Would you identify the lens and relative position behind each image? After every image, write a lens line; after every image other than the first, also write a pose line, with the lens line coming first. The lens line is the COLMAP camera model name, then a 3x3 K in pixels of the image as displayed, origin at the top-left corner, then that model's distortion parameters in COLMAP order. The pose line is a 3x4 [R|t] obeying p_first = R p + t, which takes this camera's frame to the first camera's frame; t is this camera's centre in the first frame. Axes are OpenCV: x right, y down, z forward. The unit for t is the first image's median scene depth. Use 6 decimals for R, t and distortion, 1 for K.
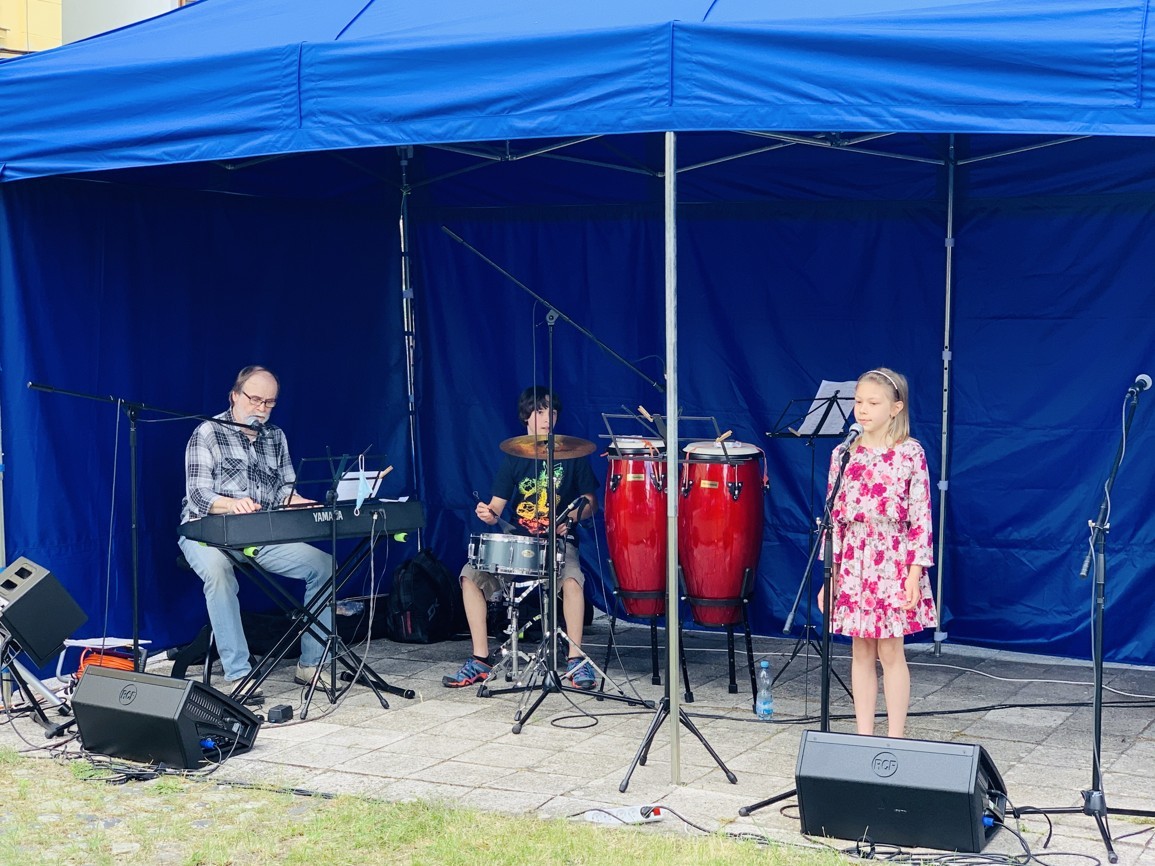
lens RADIAL K [[1946.7, 0, 574.0], [0, 1946.7, 439.6], [0, 0, 1]] dist [0.047654, -0.145550]
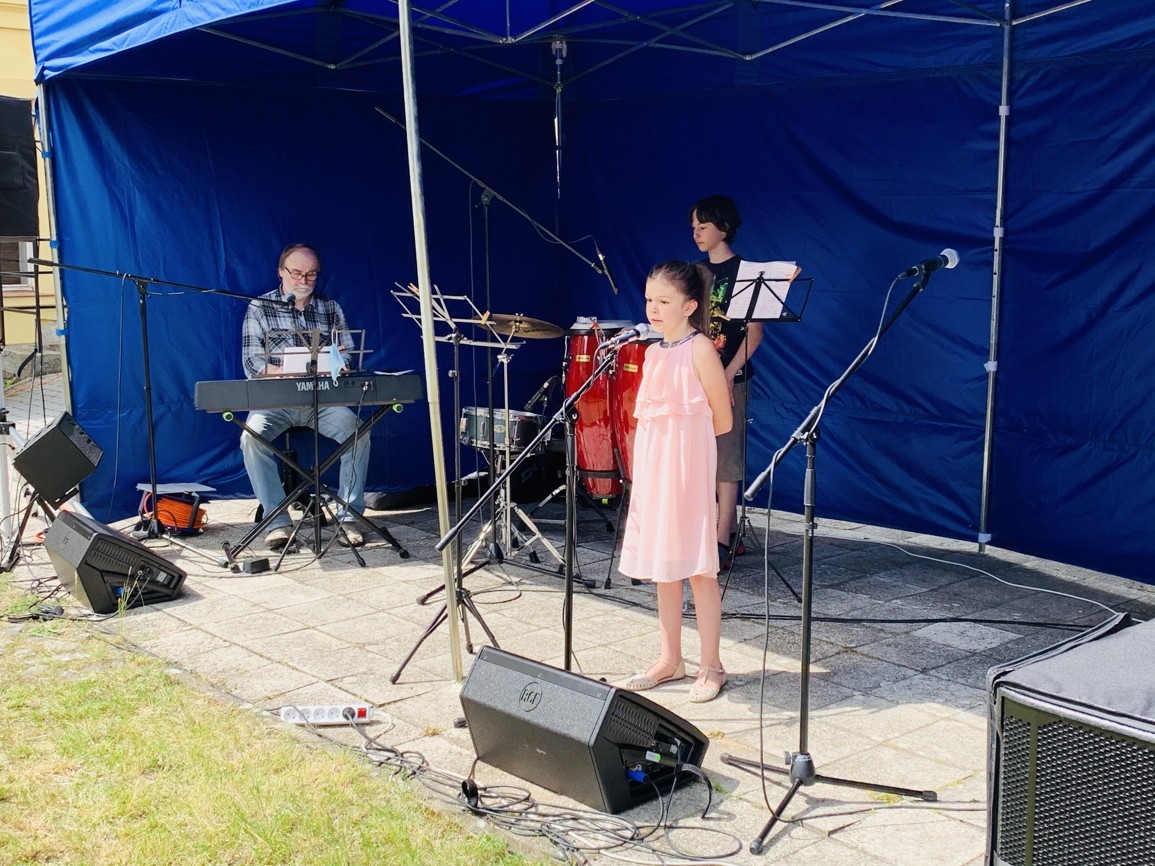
lens RADIAL K [[1426.0, 0, 577.5], [0, 1426.0, 433.0], [0, 0, 1]] dist [0.243427, -0.719045]
pose [[0.926080, 0.045932, -0.374521, 0.351095], [-0.014894, 0.996239, 0.085353, -0.005488], [0.377033, -0.073466, 0.923282, 0.358512]]
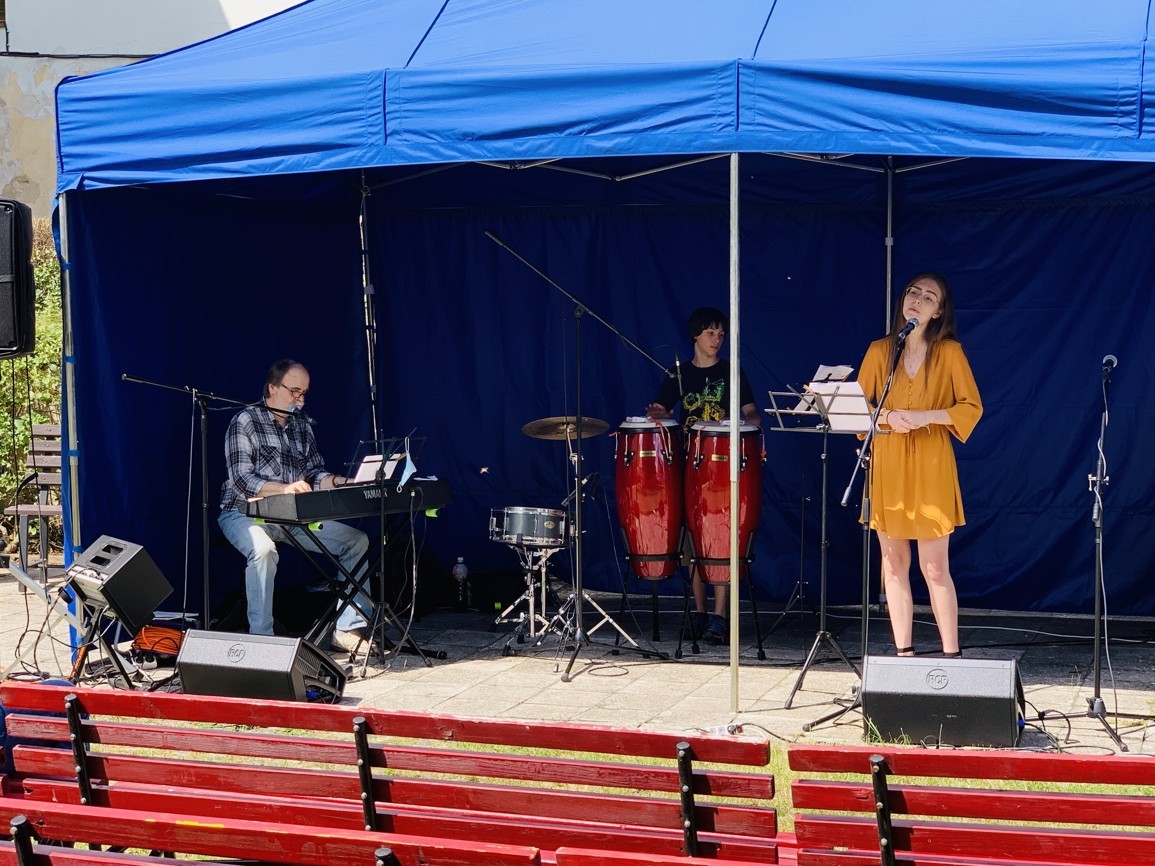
lens RADIAL K [[2121.6, 0, 577.5], [0, 2121.6, 433.0], [0, 0, 1]] dist [-0.008221, 0.291063]
pose [[0.989303, -0.015849, 0.145012, -0.211936], [0.016533, 0.999857, -0.003516, 0.012770], [-0.144935, 0.005876, 0.989424, -0.228551]]
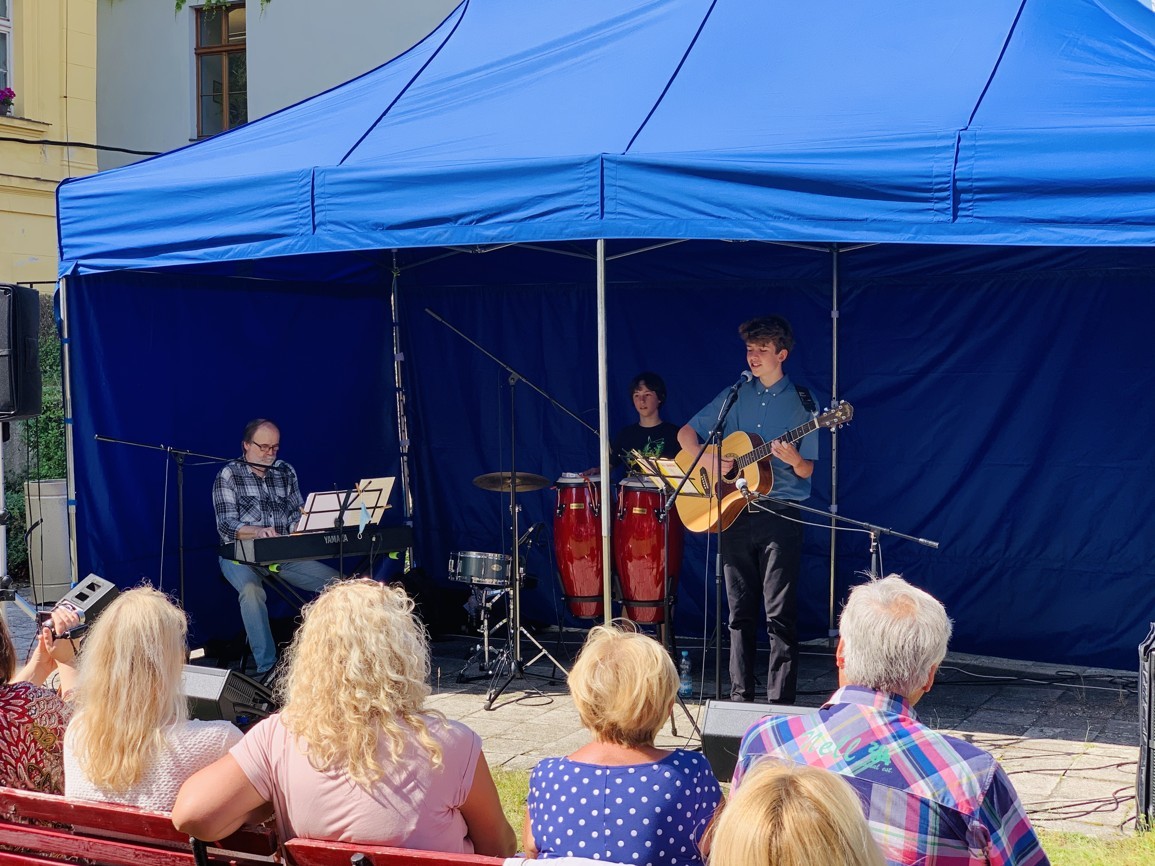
lens RADIAL K [[1752.1, 0, 565.2], [0, 1752.1, 436.1], [0, 0, 1]] dist [0.043913, 0.108917]
pose [[0.999912, -0.008905, 0.009799, 0.012065], [0.009093, 0.999773, -0.019242, -0.004370], [-0.009625, 0.019330, 0.999767, -0.147855]]
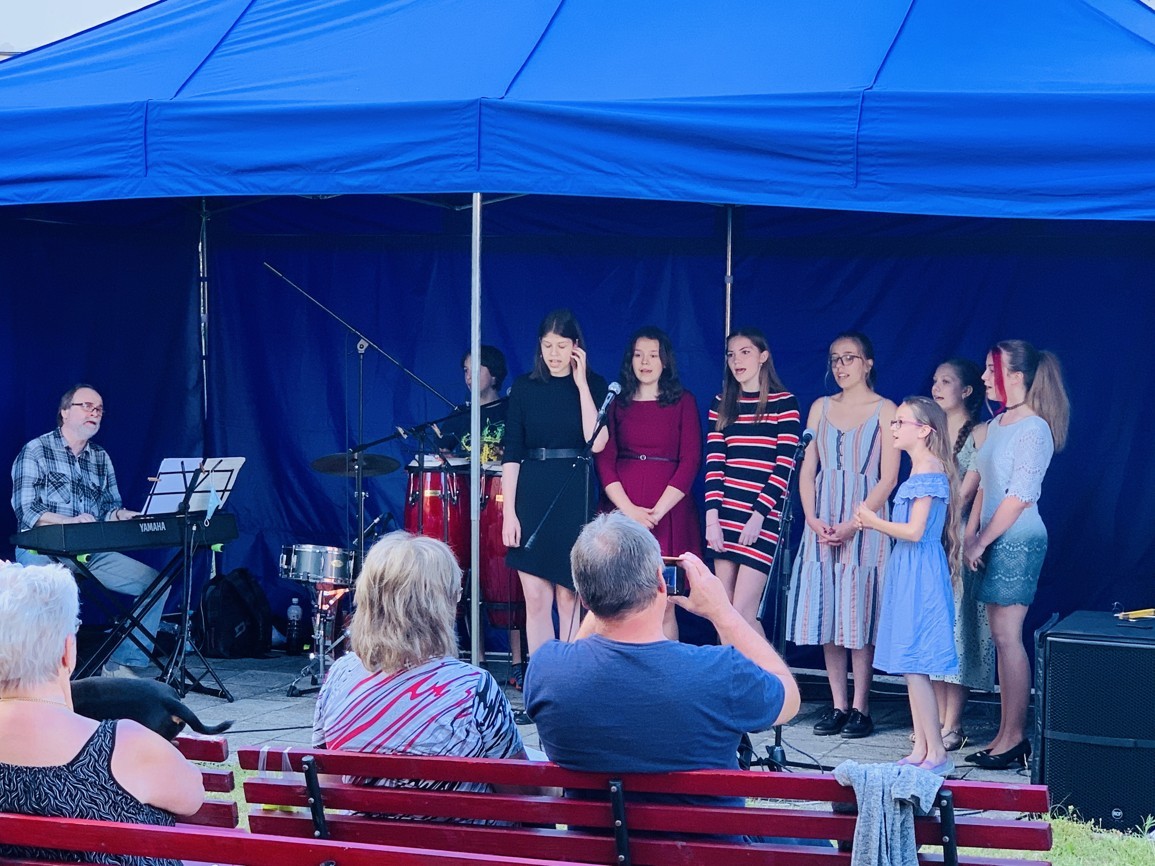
lens RADIAL K [[2434.7, 0, 581.5], [0, 2434.7, 433.9], [0, 0, 1]] dist [0.033982, 0.358574]
pose [[0.994029, 0.008135, 0.108811, -0.042621], [-0.005876, 0.999761, -0.021062, 0.016903], [-0.108957, 0.020297, 0.993839, -0.425574]]
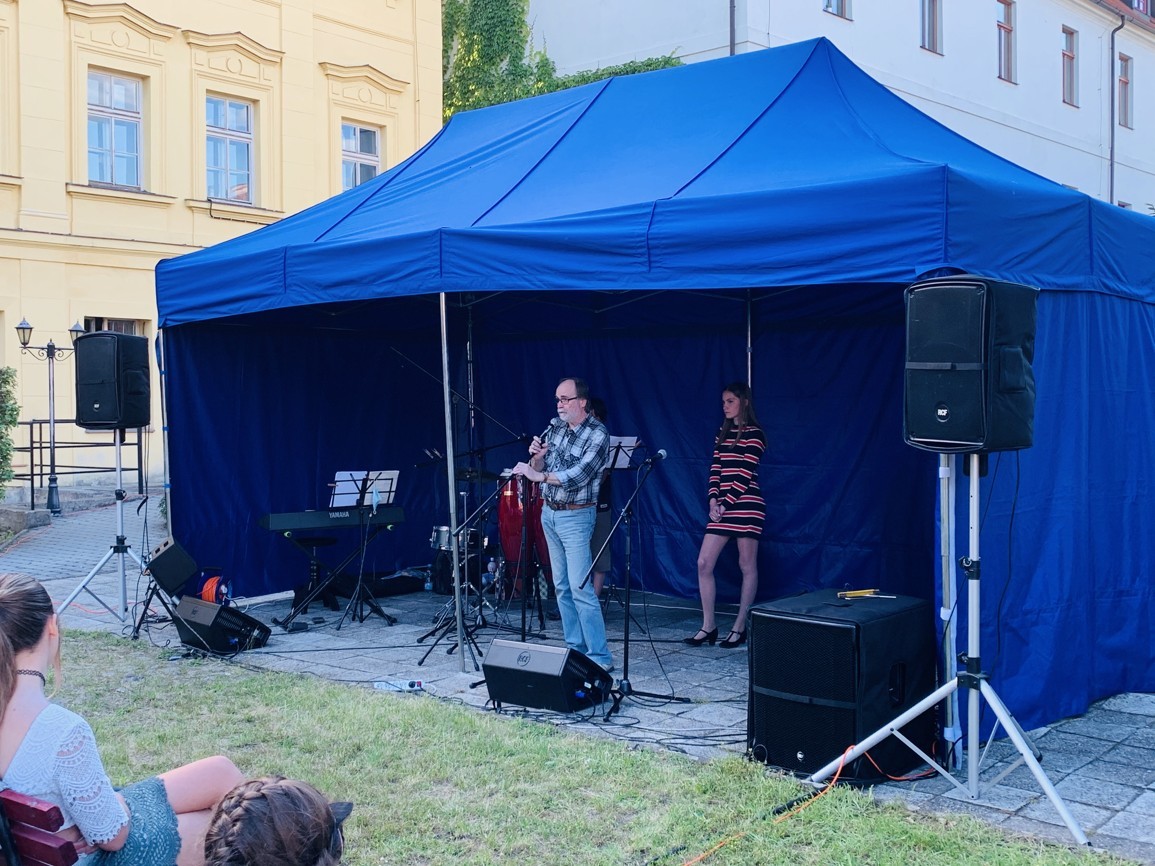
lens RADIAL K [[1279.0, 0, 580.8], [0, 1279.0, 430.3], [0, 0, 1]] dist [0.225850, -0.743445]
pose [[0.970542, -0.004263, -0.240893, 0.406297], [-0.005014, 0.999269, -0.037887, 0.007751], [0.240879, 0.037978, 0.969812, -0.073695]]
